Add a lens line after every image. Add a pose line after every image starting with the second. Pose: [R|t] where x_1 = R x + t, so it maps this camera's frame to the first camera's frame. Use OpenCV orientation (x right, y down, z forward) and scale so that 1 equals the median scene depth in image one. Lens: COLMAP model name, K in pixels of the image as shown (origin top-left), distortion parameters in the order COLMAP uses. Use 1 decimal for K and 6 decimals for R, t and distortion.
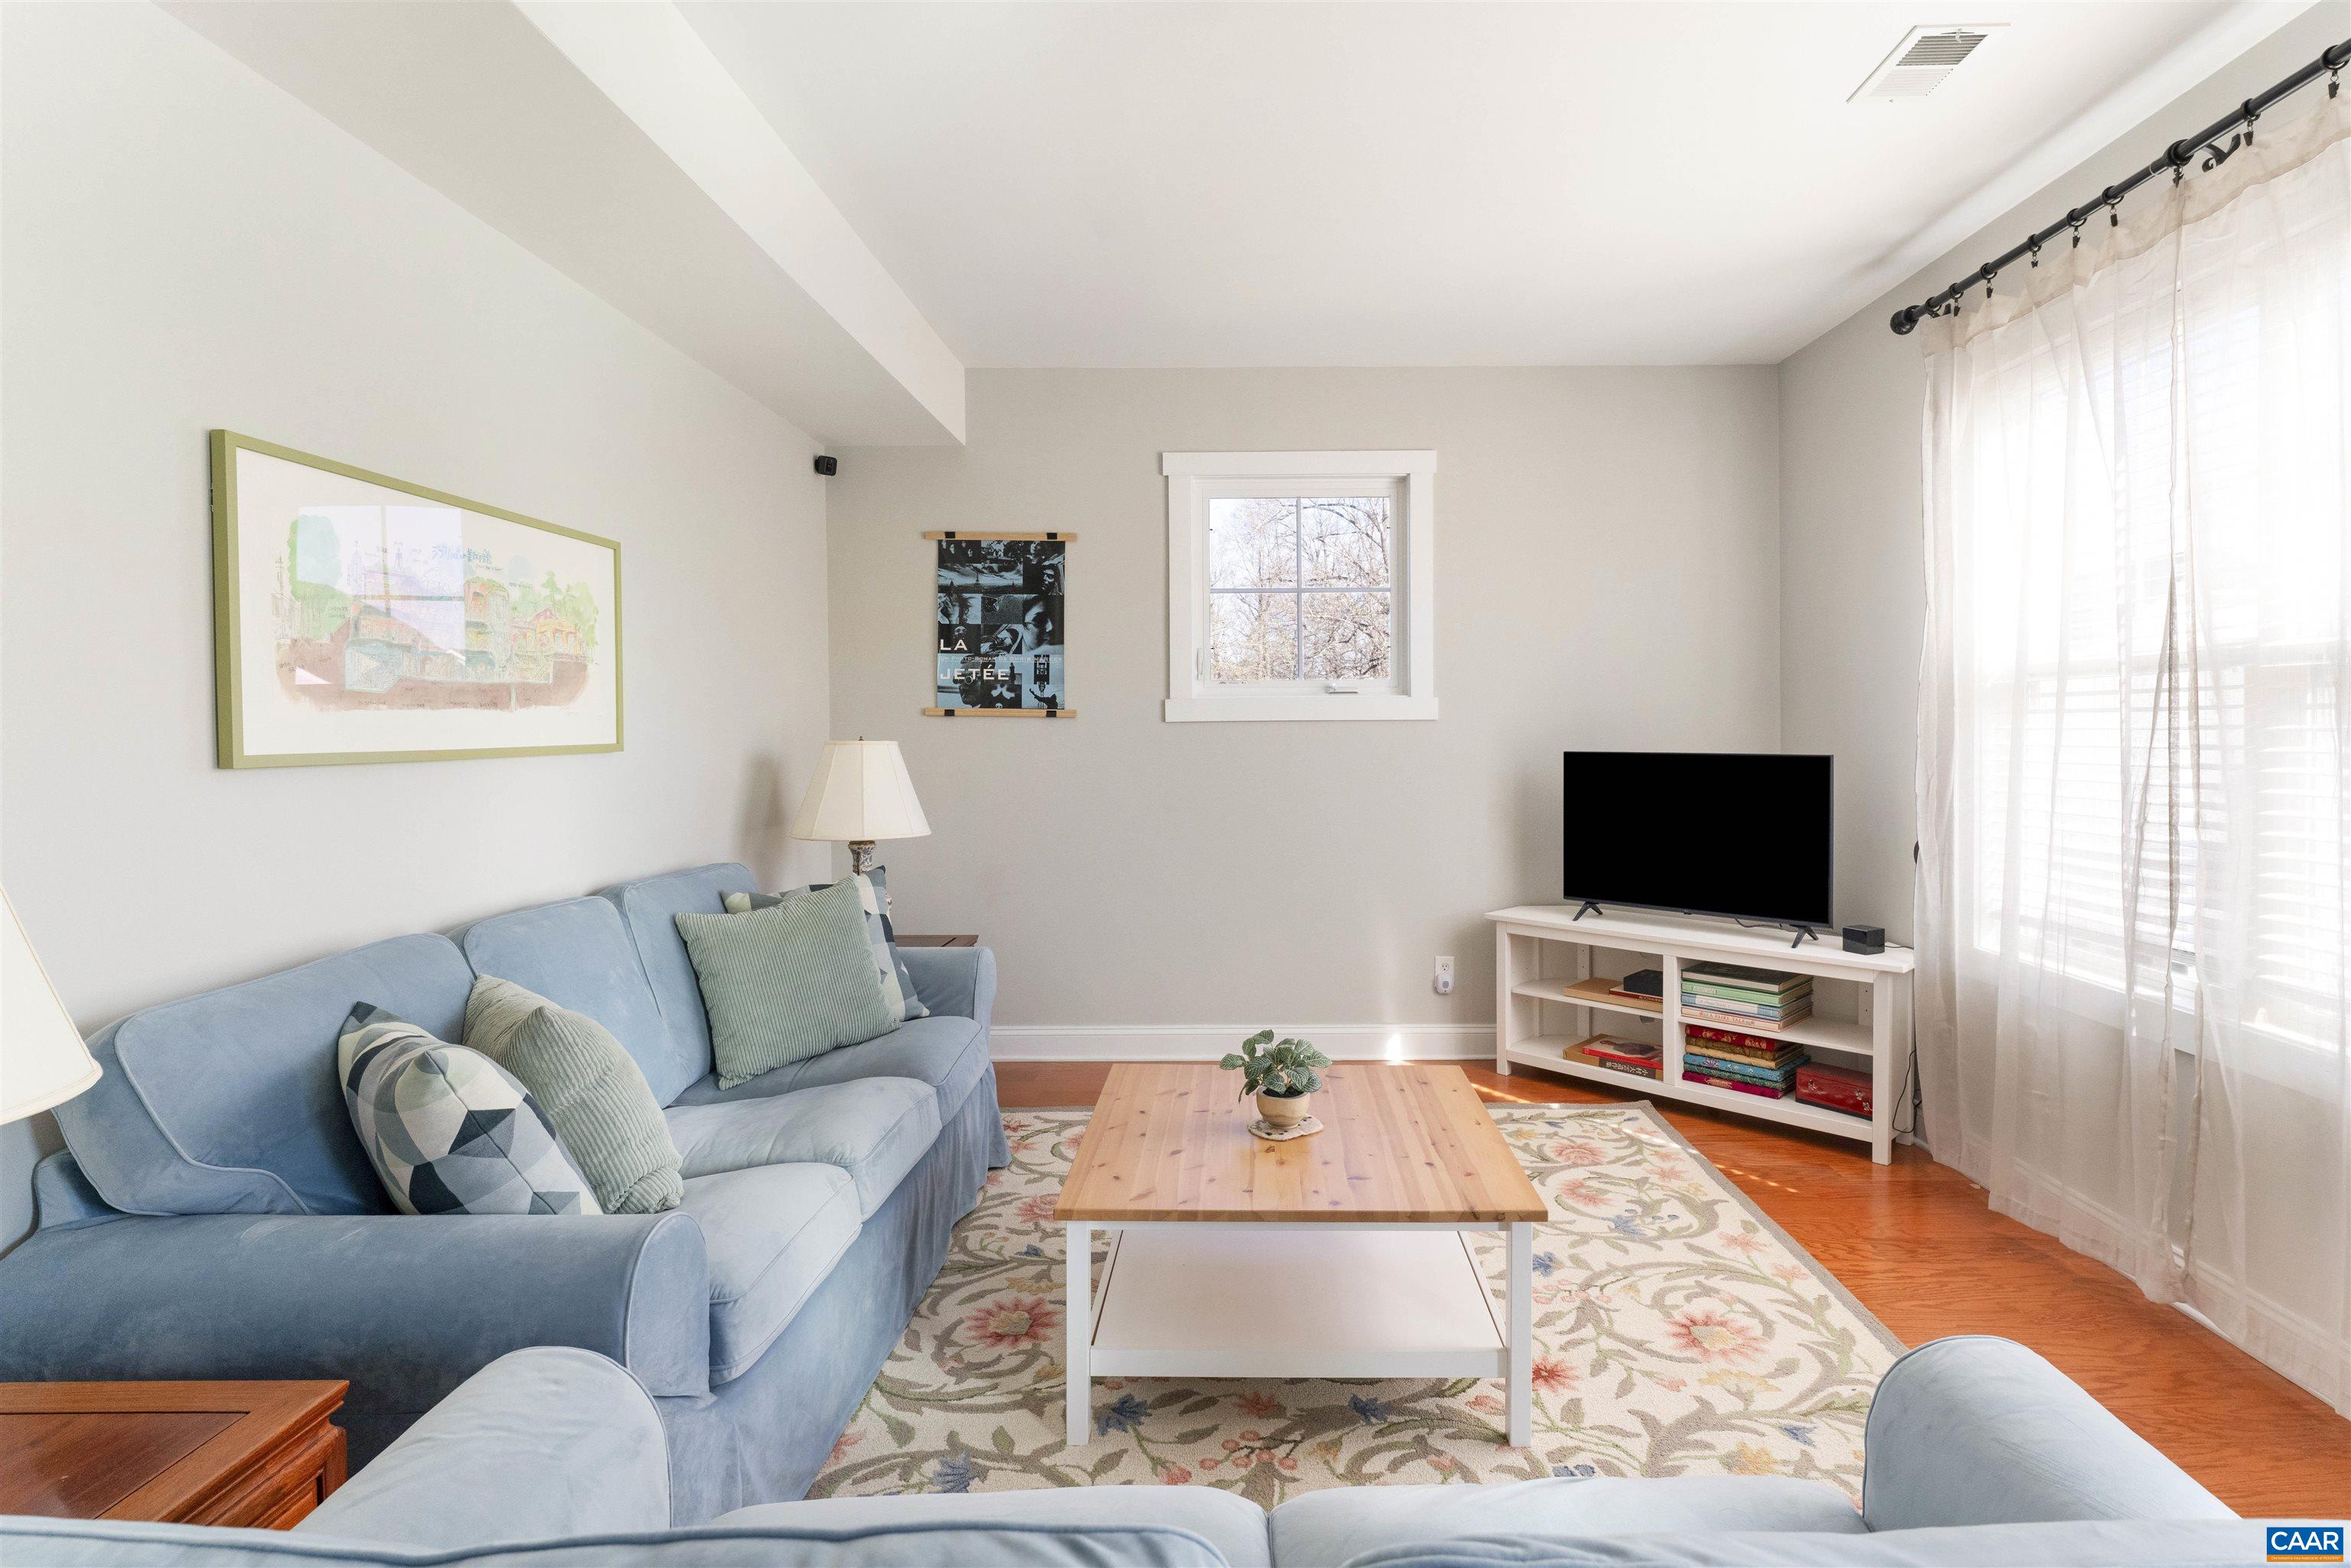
lens RADIAL K [[1199.2, 0, 1183.1], [0, 1199.2, 761.7], [0, 0, 1]] dist [-0.006101, 0.001741]
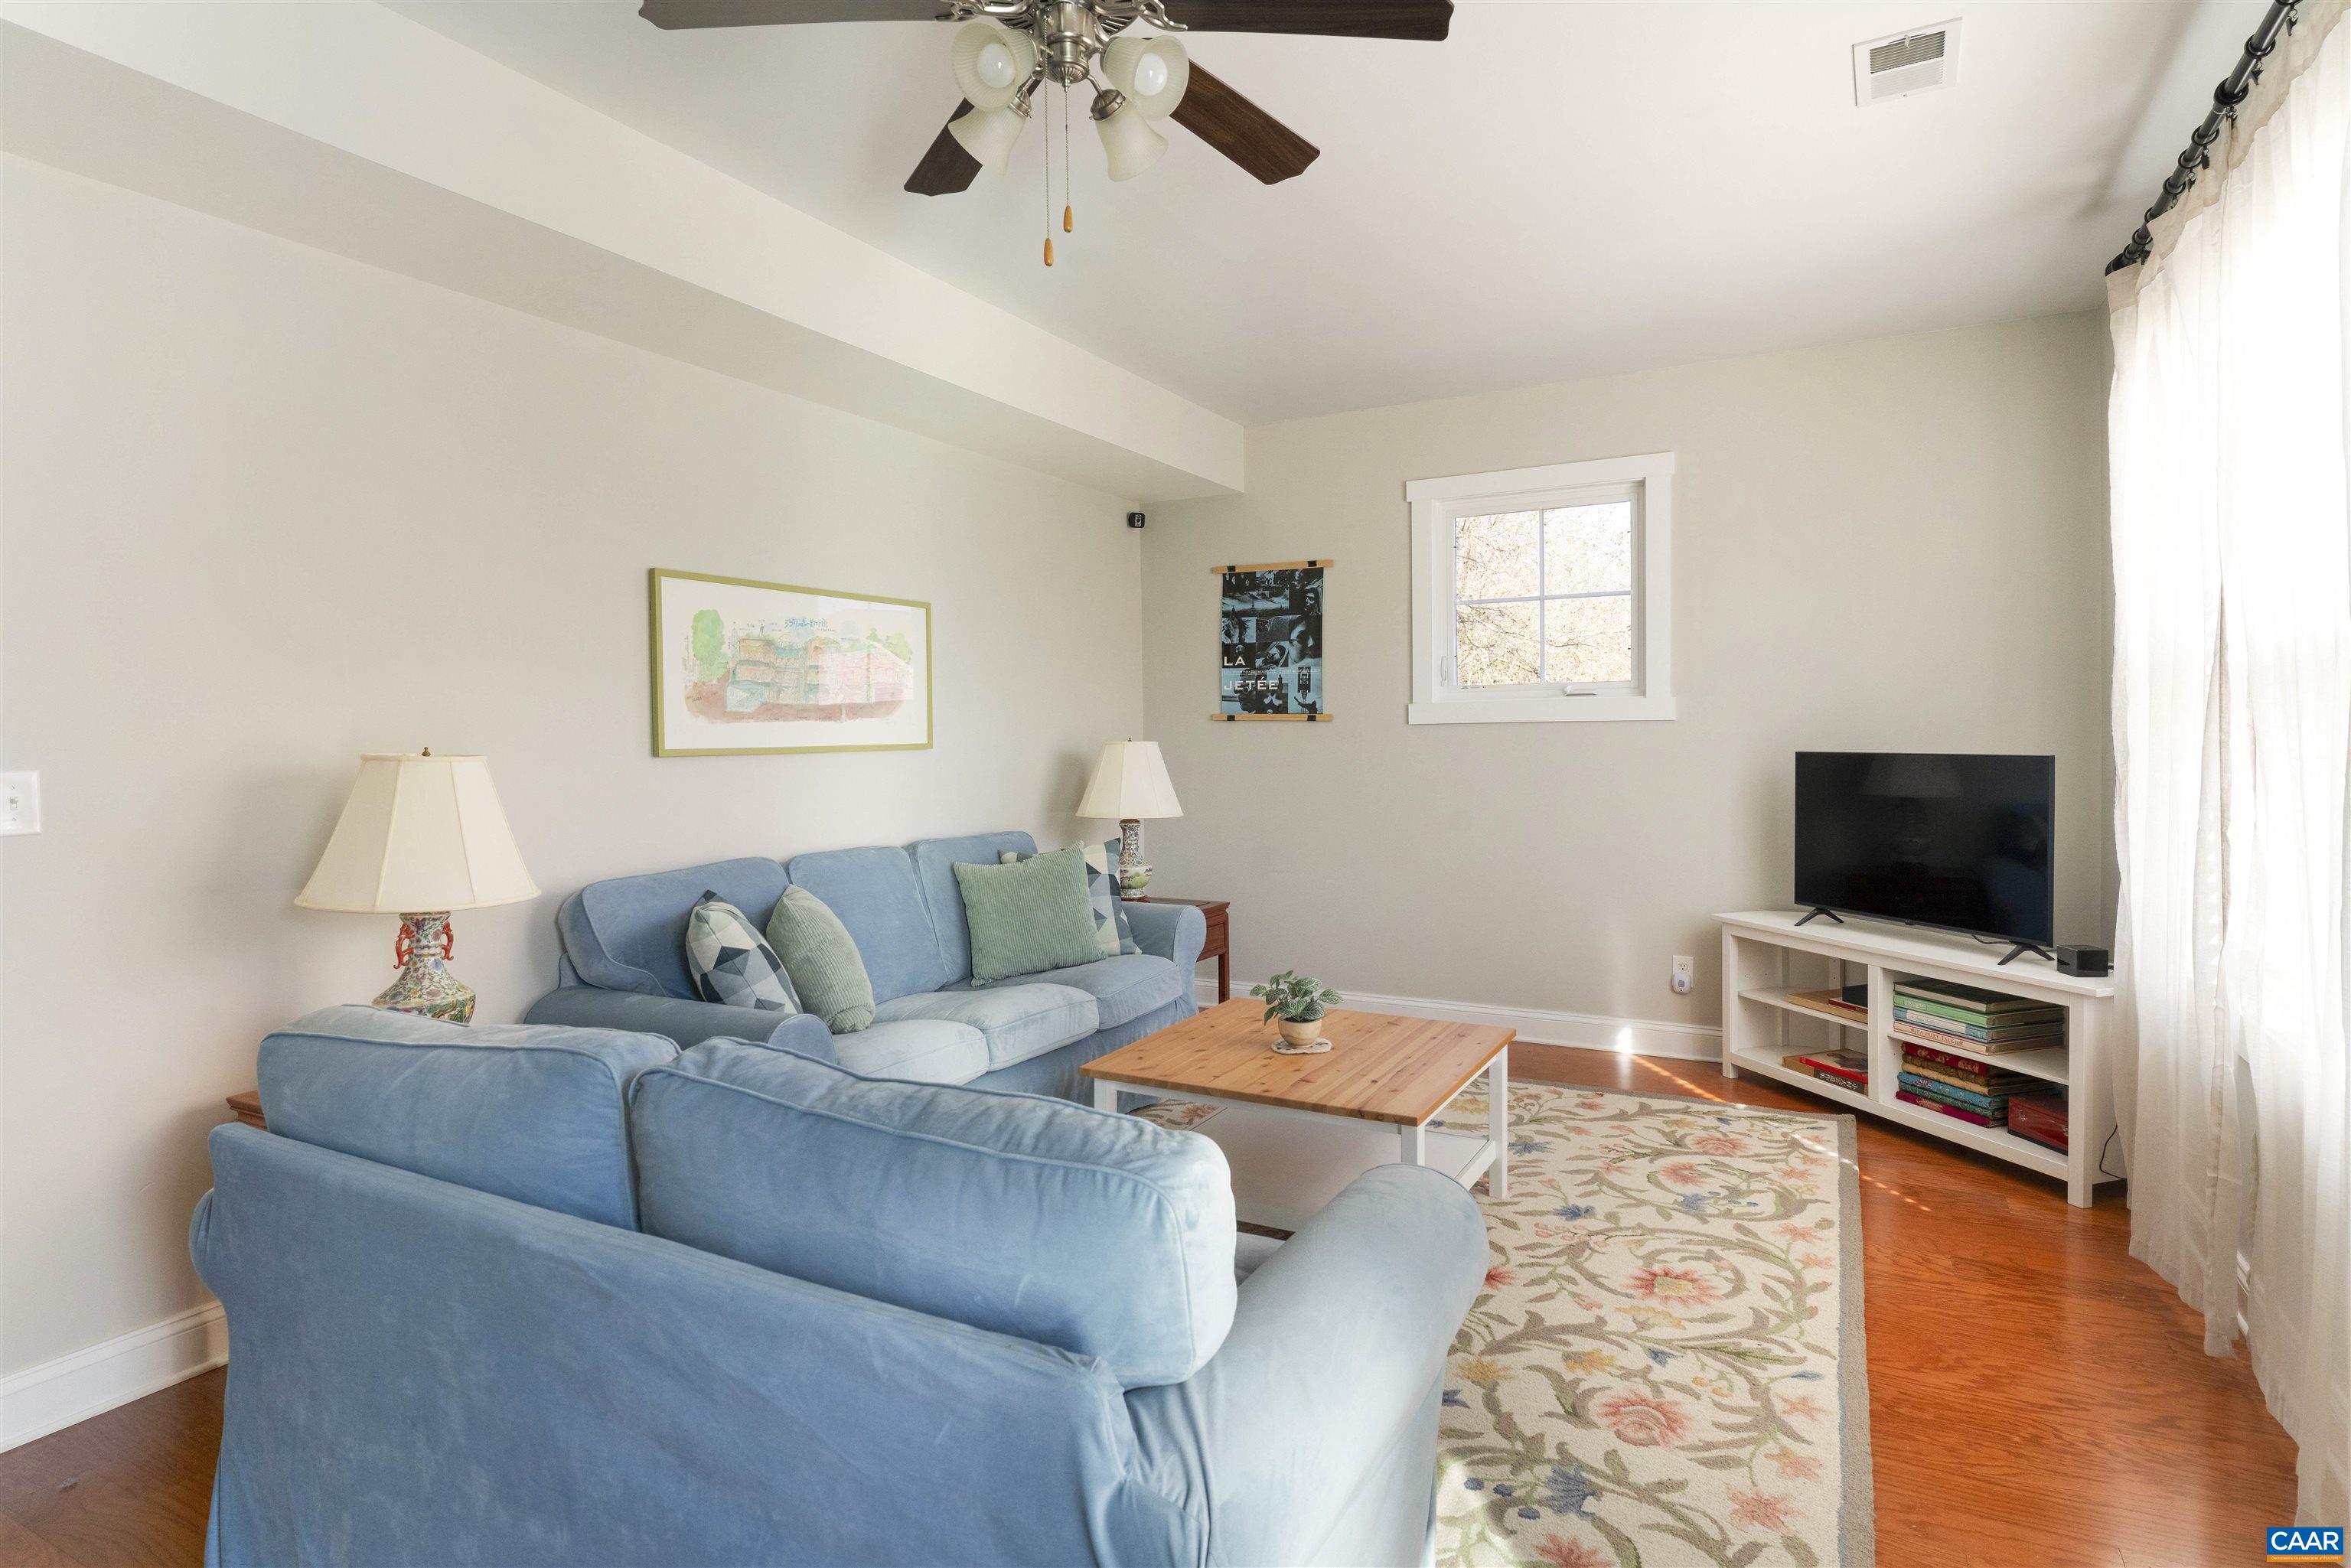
lens RADIAL K [[1263.9, 0, 1165.2], [0, 1263.9, 779.0], [0, 0, 1]] dist [0.002548, -0.005477]
pose [[0.879526, 0.013179, -0.475668, 0.406969], [-0.007813, 0.999882, 0.013256, 0.004440], [0.475786, -0.007943, 0.879525, -0.161959]]
